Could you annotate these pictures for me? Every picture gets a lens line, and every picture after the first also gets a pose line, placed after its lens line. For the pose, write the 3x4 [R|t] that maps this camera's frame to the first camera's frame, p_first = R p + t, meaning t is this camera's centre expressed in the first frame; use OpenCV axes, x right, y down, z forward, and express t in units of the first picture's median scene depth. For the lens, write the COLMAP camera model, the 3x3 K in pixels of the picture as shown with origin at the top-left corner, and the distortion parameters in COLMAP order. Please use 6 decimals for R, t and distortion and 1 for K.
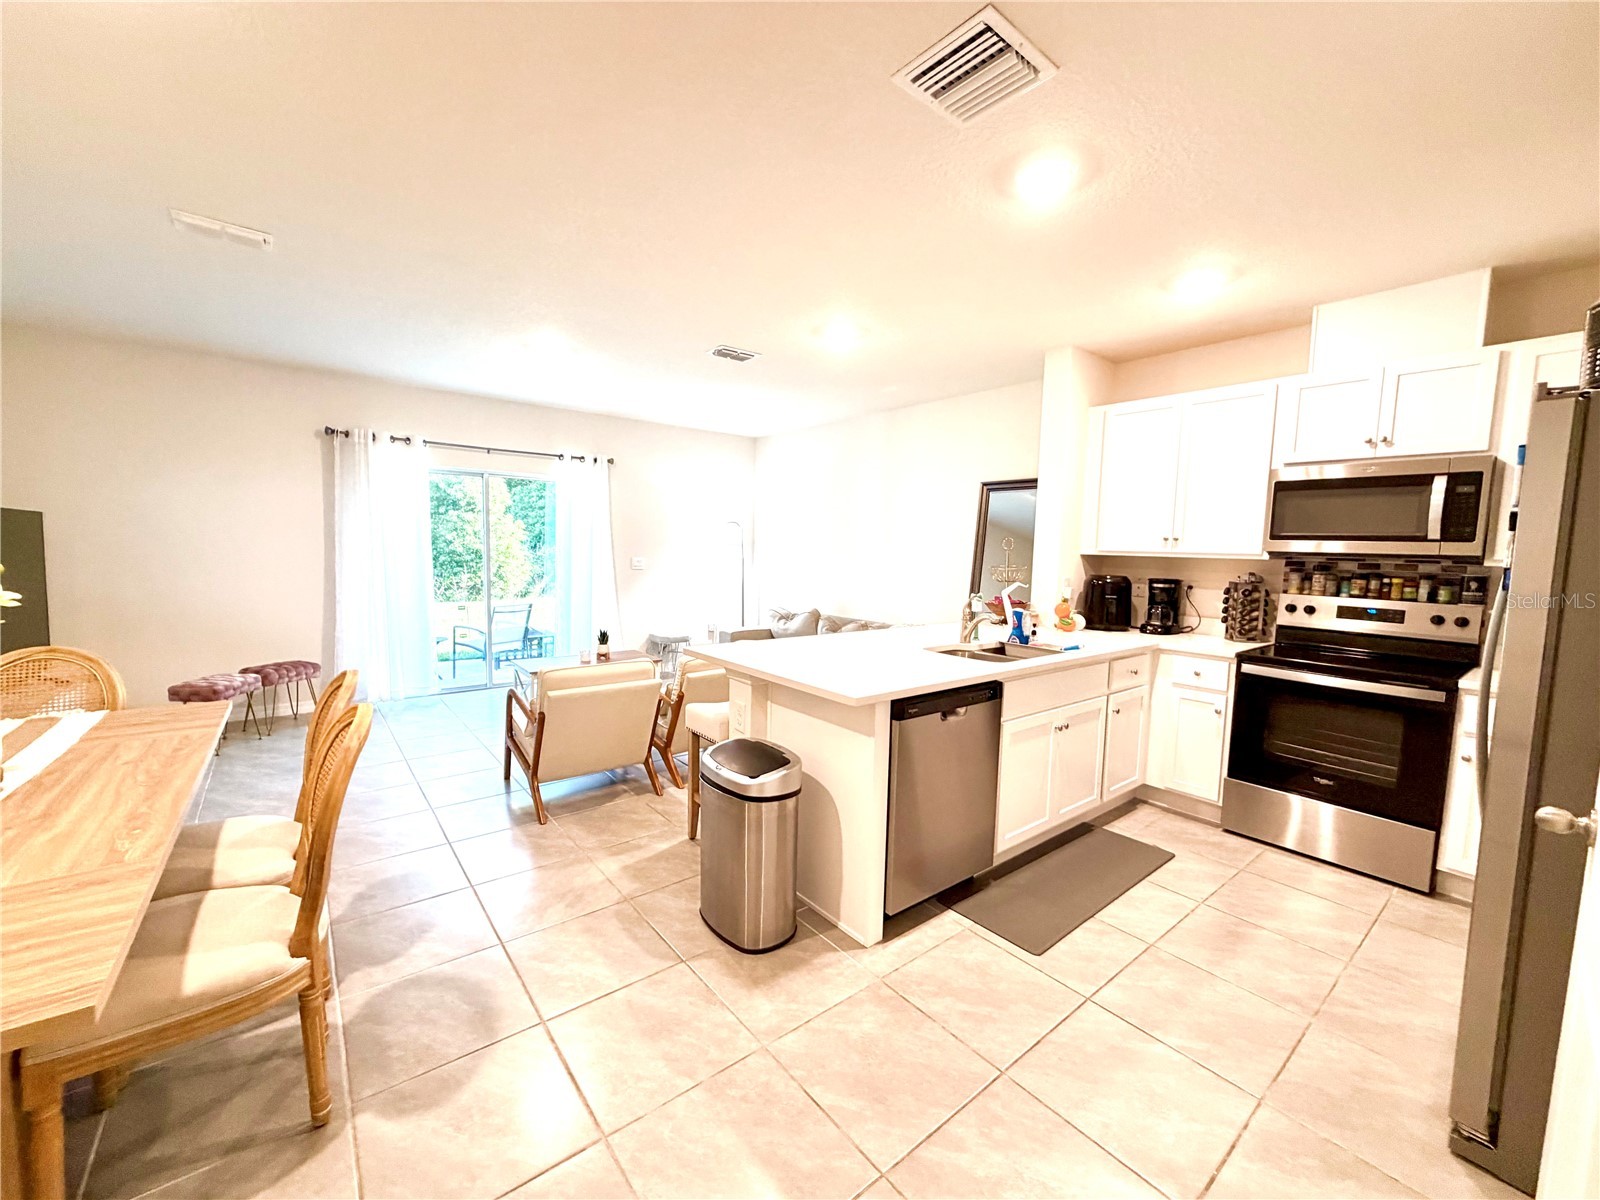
lens RADIAL K [[636.1, 0, 799.1], [0, 636.1, 604.1], [0, 0, 1]] dist [0.000163, -0.000447]
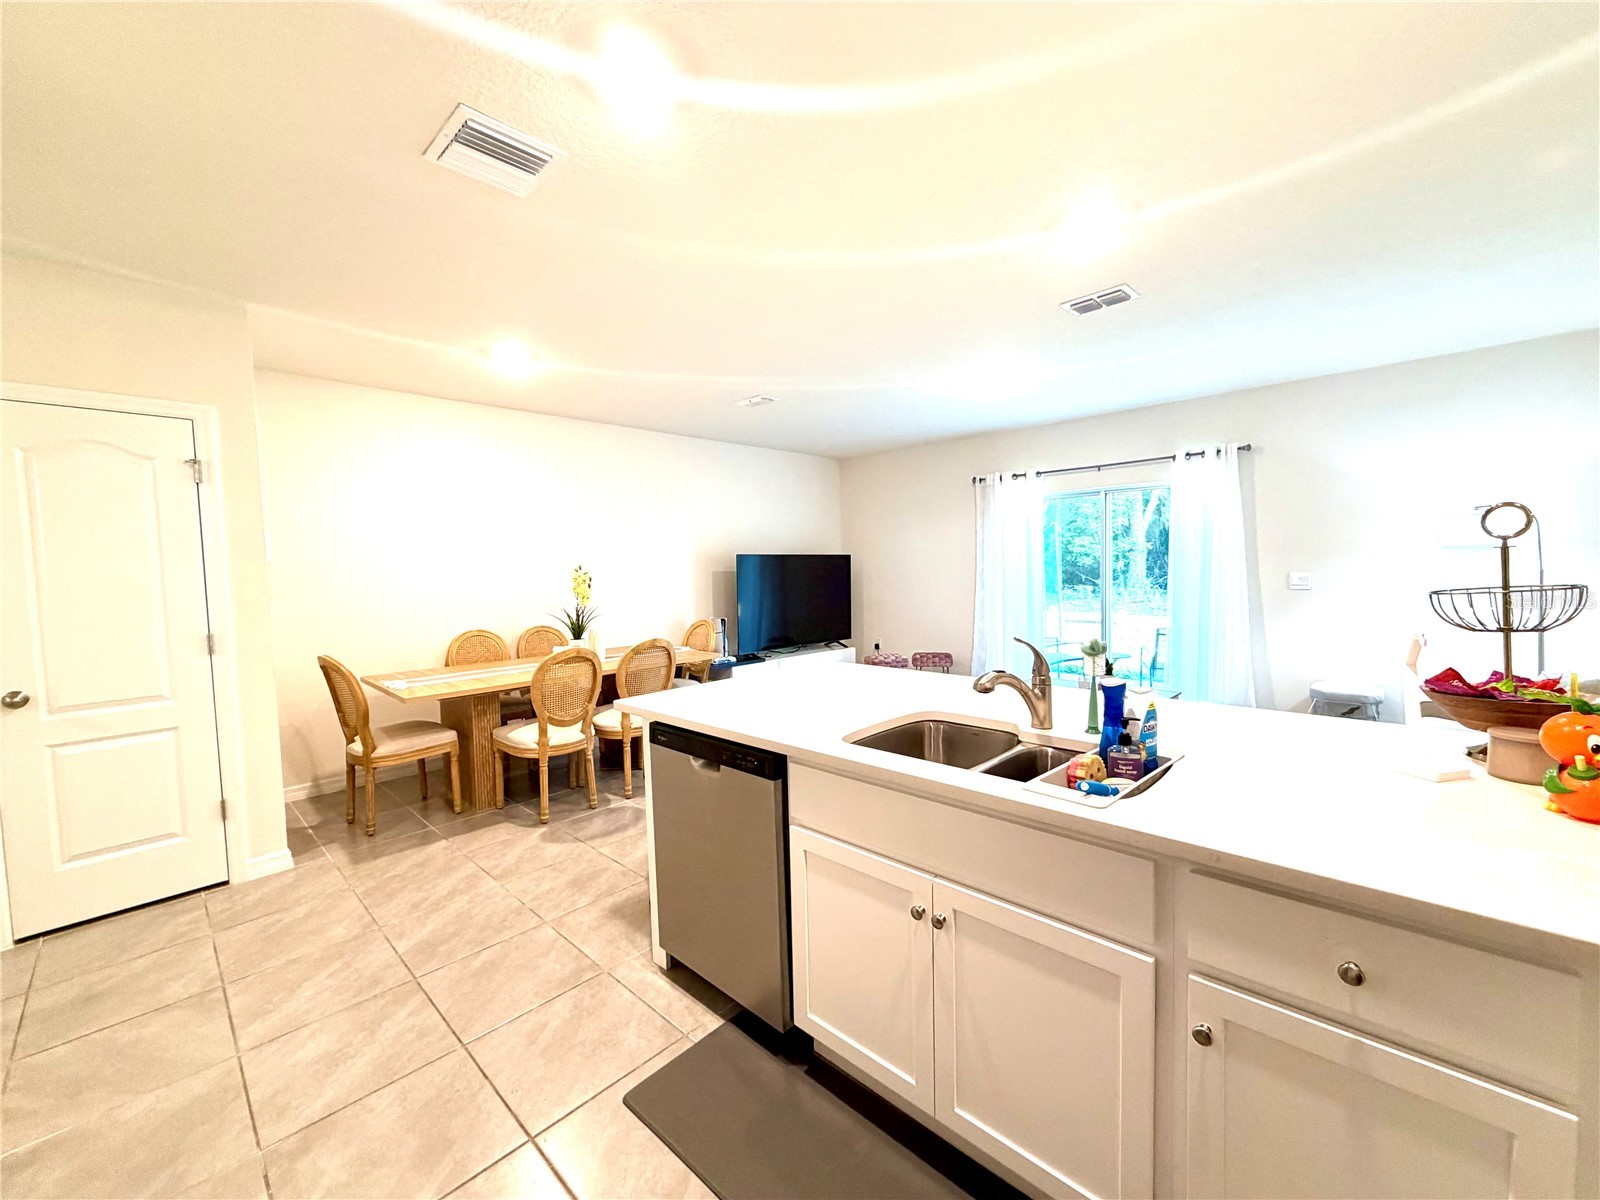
lens RADIAL K [[636.1, 0, 799.1], [0, 636.1, 604.1], [0, 0, 1]] dist [0.000163, -0.000447]
pose [[0.137785, 0.031515, -0.989961, 0.638046], [-0.061151, 0.997858, 0.023256, -0.035210], [0.988573, 0.057332, 0.139417, 0.602008]]
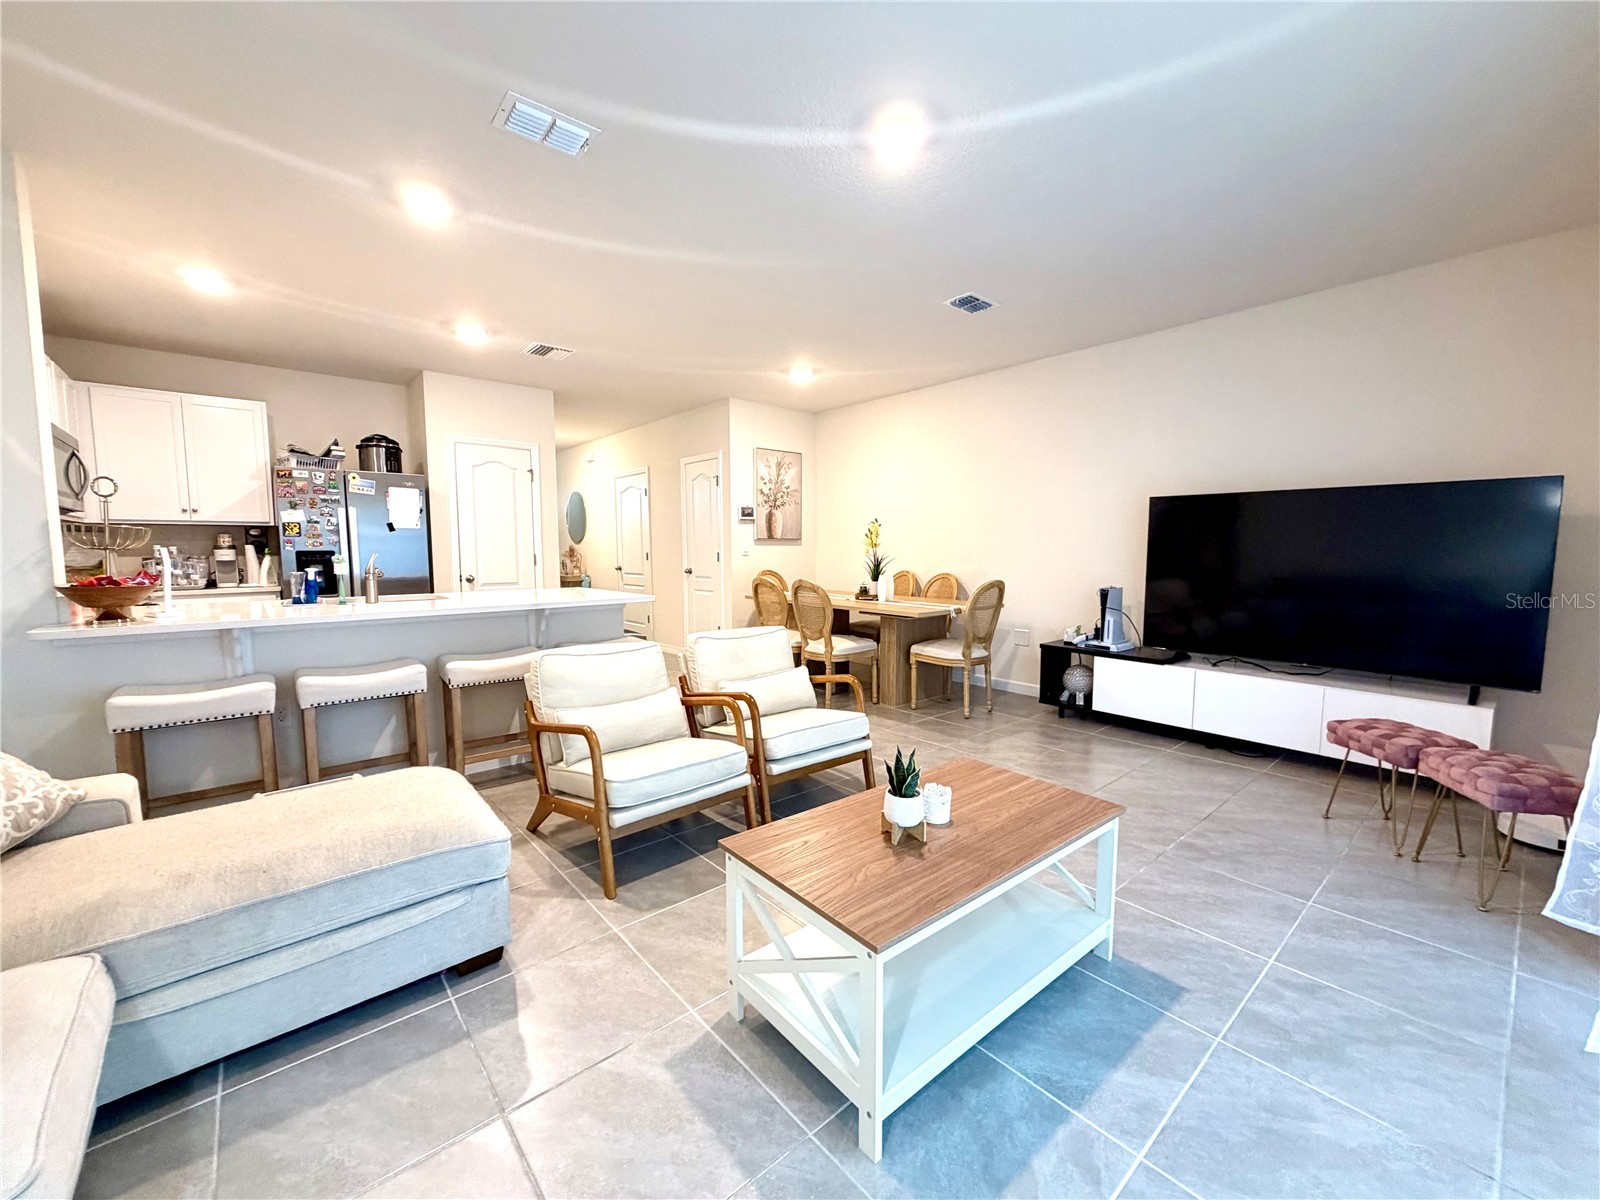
lens RADIAL K [[636.1, 0, 799.1], [0, 636.1, 604.1], [0, 0, 1]] dist [0.000163, -0.000447]
pose [[-0.999414, -0.017036, -0.029697, -0.328982], [-0.022083, 0.983622, 0.178885, -0.111606], [0.026163, 0.179436, -0.983422, 1.685310]]
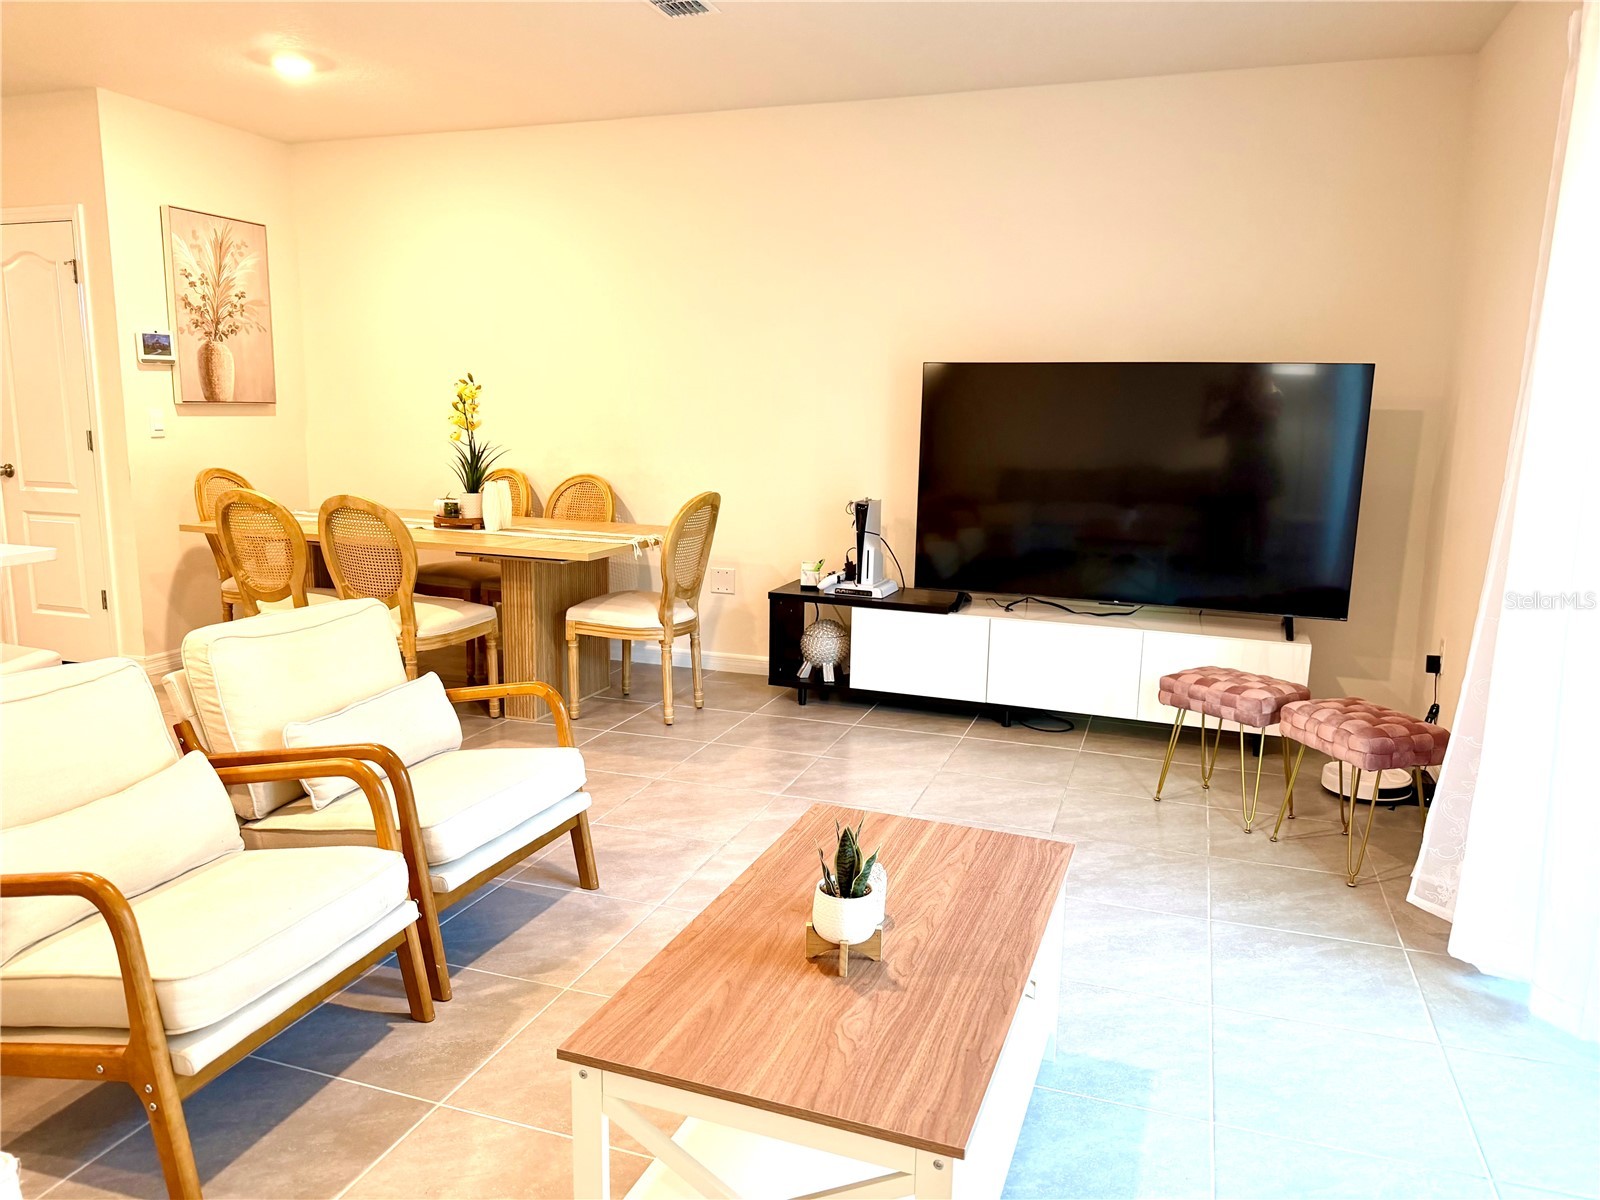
lens RADIAL K [[1114.4, 0, 800.0], [0, 1114.4, 600.0], [0, 0, 1]] dist [0.099188, -0.143351]
pose [[-0.849202, 0.054234, -0.525276, -0.167721], [-0.082850, 0.968710, 0.233960, -0.133947], [0.521529, 0.242198, -0.818137, 1.632634]]
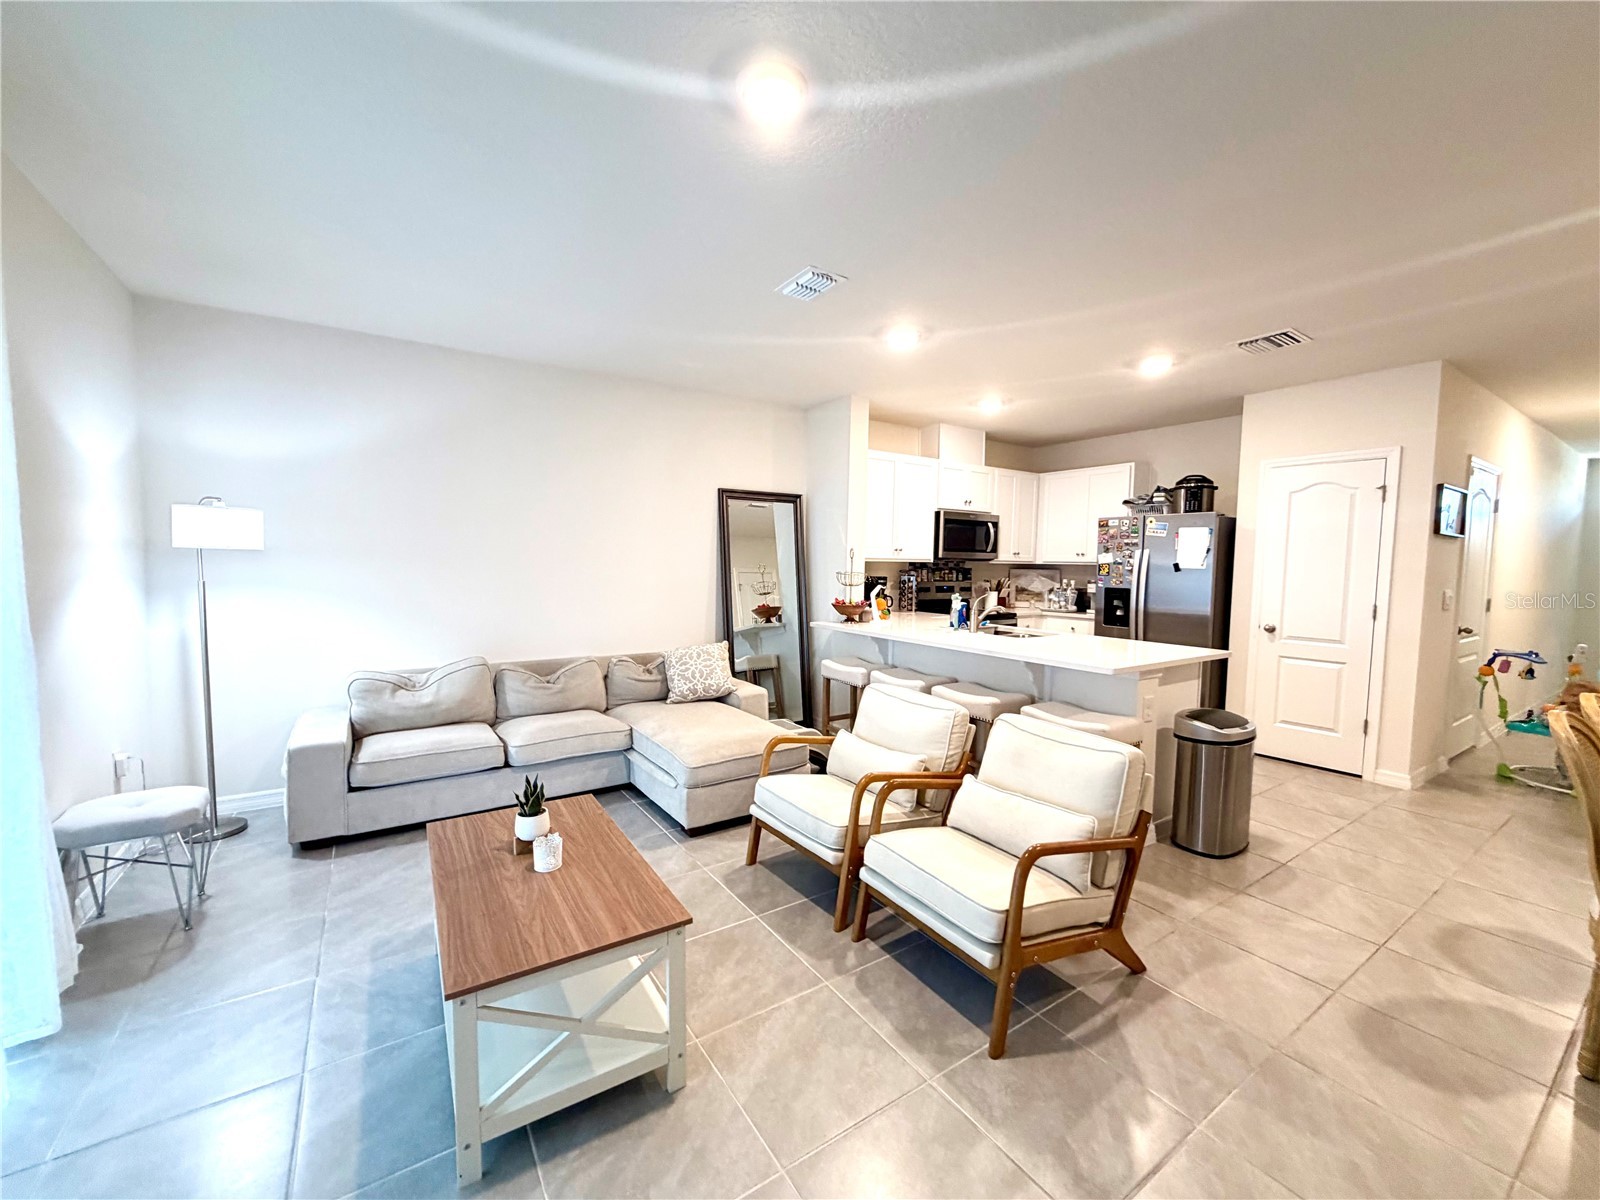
lens RADIAL K [[636.1, 0, 799.1], [0, 636.1, 604.1], [0, 0, 1]] dist [0.000163, -0.000447]
pose [[0.087221, -0.089790, 0.992134, -0.882094], [0.079635, 0.993371, 0.082900, -0.110913], [-0.993001, 0.071778, 0.093794, 1.033483]]
